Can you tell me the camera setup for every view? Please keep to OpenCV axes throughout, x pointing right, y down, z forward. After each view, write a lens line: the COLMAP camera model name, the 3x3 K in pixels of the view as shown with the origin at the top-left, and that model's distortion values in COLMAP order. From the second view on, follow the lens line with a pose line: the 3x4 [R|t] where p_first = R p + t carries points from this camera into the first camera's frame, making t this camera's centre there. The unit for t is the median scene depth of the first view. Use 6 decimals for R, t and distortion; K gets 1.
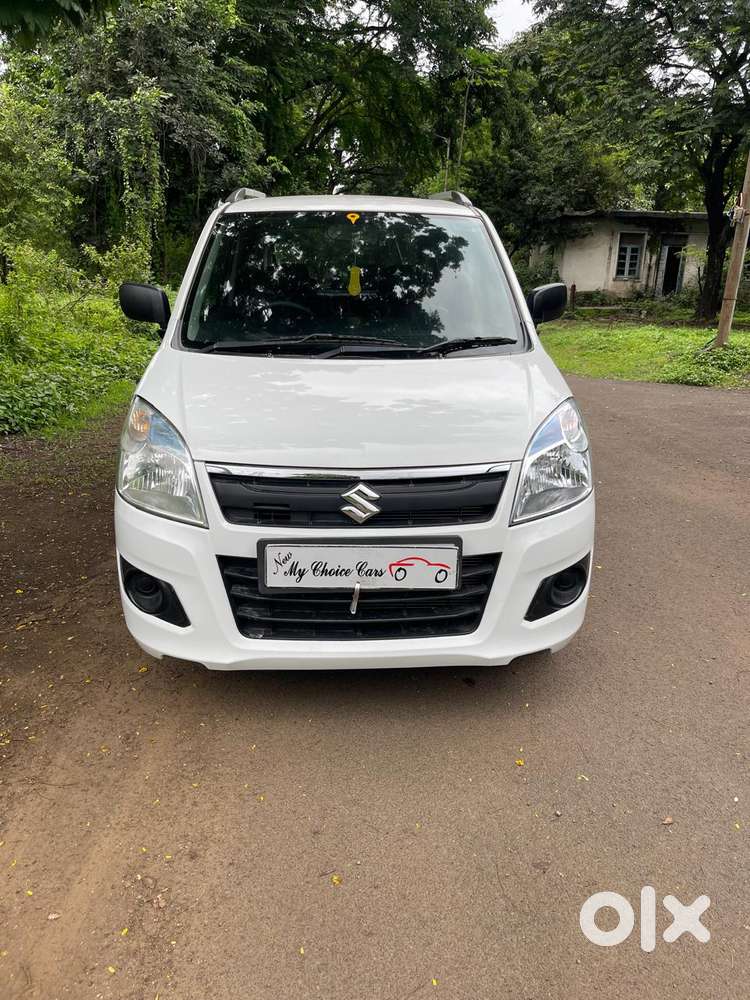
lens RADIAL K [[792.9, 0, 376.6], [0, 792.9, 497.0], [0, 0, 1]] dist [0.042228, -0.107877]
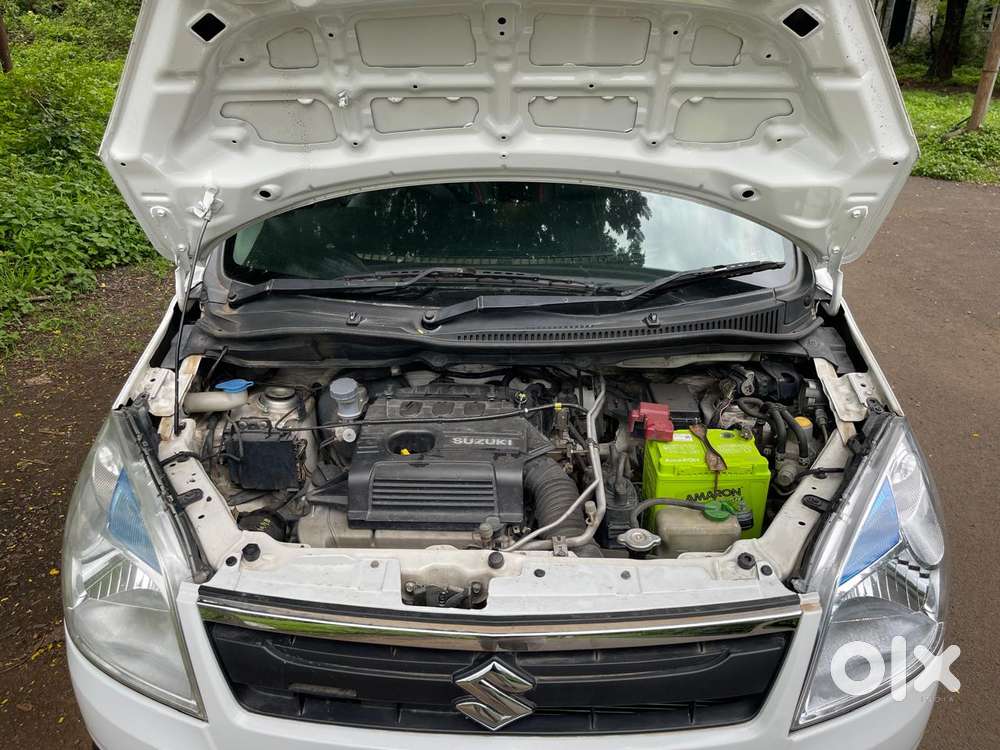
lens RADIAL K [[792.3, 0, 478.9], [0, 792.3, 376.1], [0, 0, 1]] dist [0.046017, -0.114620]
pose [[0.995502, 0.017429, -0.093126, 0.004630], [-0.003252, 0.988640, 0.150269, -0.096049], [0.094687, -0.149290, 0.984249, 0.186980]]
